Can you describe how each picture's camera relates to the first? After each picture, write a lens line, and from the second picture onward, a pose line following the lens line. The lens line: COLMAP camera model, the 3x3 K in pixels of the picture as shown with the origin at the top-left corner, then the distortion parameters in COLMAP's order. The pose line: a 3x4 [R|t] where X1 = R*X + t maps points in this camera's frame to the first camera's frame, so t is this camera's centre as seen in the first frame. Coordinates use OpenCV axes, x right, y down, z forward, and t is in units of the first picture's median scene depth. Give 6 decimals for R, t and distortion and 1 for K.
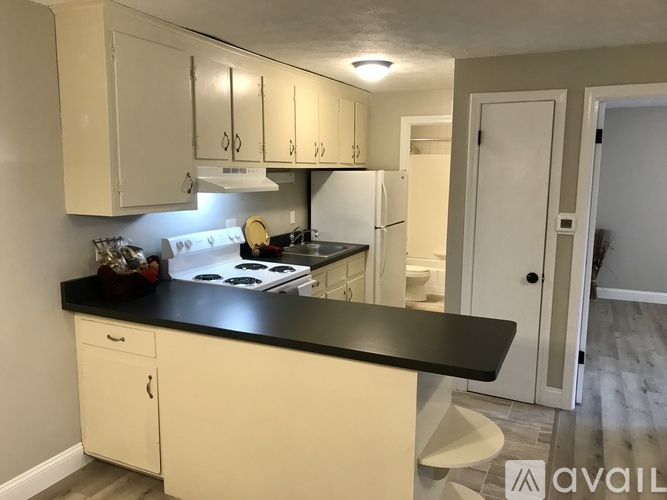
lens RADIAL K [[539.0, 0, 333.5], [0, 539.0, 250.0], [0, 0, 1]] dist [0.019079, -0.002994]
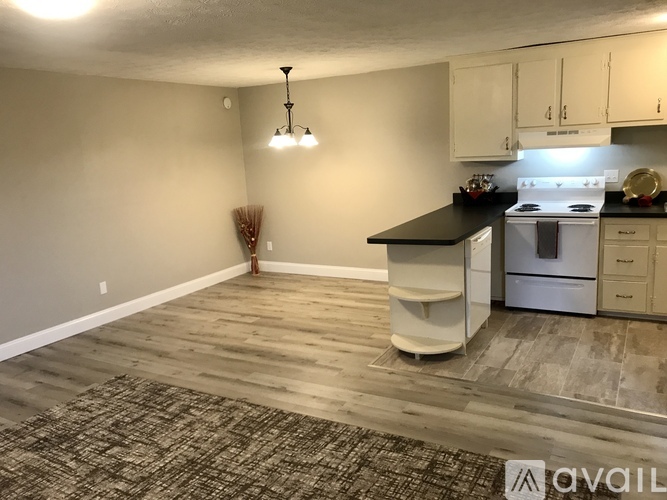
lens RADIAL K [[547.9, 0, 333.5], [0, 547.9, 250.0], [0, 0, 1]] dist [0.019008, -0.002585]
pose [[-0.072915, 0.185510, -0.979933, 1.262006], [-0.091917, 0.977117, 0.191817, -0.068809], [0.993093, 0.104059, -0.054195, 0.513224]]
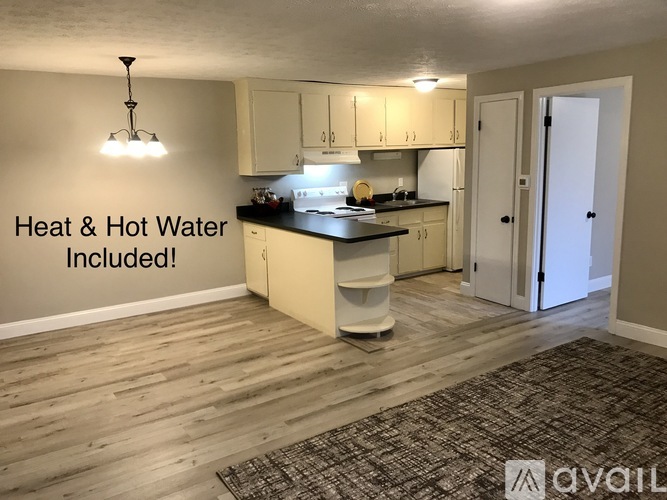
lens RADIAL K [[539.0, 0, 333.5], [0, 539.0, 250.0], [0, 0, 1]] dist [0.019079, -0.002994]
pose [[0.858930, 0.061234, -0.508419, 0.732408], [-0.042414, 0.997921, 0.048534, 0.085109], [0.510334, -0.020123, 0.859741, -0.526153]]
